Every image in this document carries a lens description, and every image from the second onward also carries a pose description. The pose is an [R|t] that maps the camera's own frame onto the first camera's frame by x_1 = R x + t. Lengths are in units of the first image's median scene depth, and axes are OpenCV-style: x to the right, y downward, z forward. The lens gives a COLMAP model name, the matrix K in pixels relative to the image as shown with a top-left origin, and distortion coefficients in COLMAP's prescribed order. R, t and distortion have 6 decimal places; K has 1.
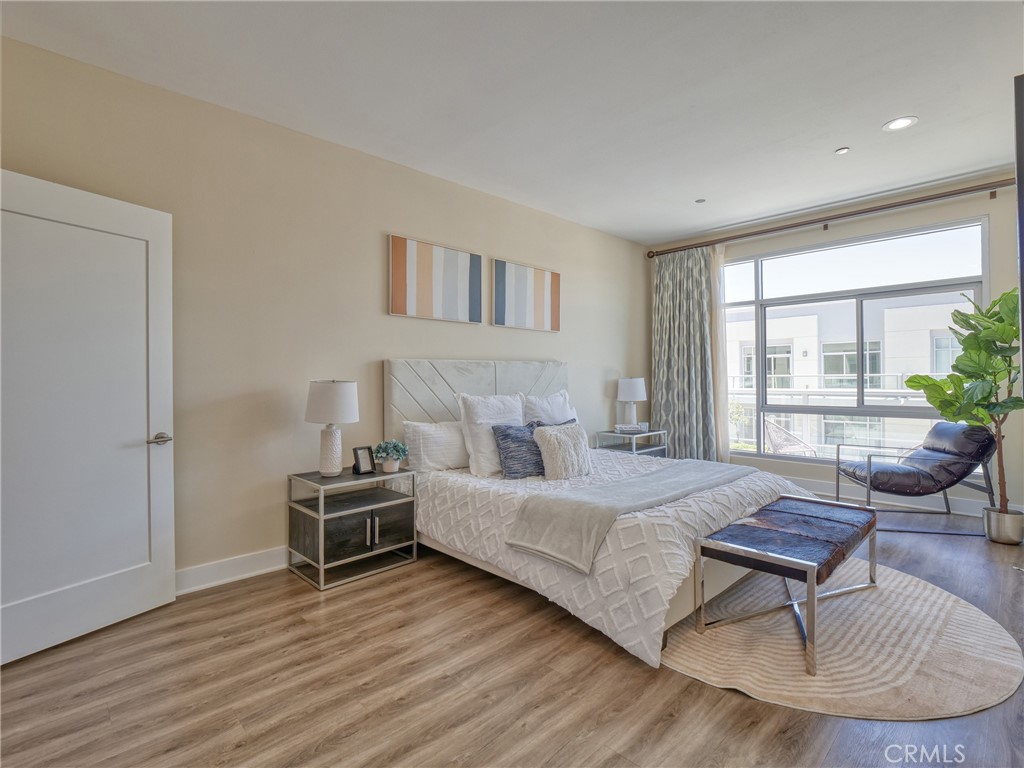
lens RADIAL K [[501.6, 0, 483.7], [0, 501.6, 377.9], [0, 0, 1]] dist [-0.014325, 0.000781]
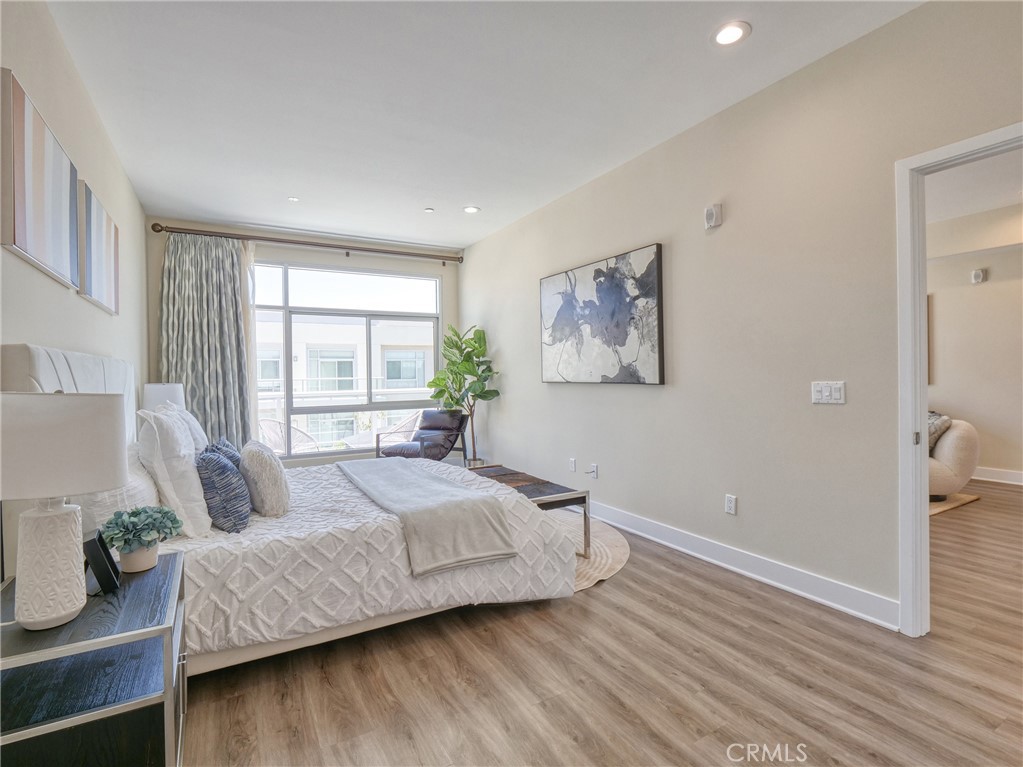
lens RADIAL K [[501.2, 0, 532.5], [0, 501.2, 377.9], [0, 0, 1]] dist [-0.014325, 0.000781]
pose [[0.203103, -0.001809, 0.979156, -0.478288], [0.015528, 0.999878, -0.001374, 0.000628], [-0.979034, 0.015483, 0.203107, 0.404499]]
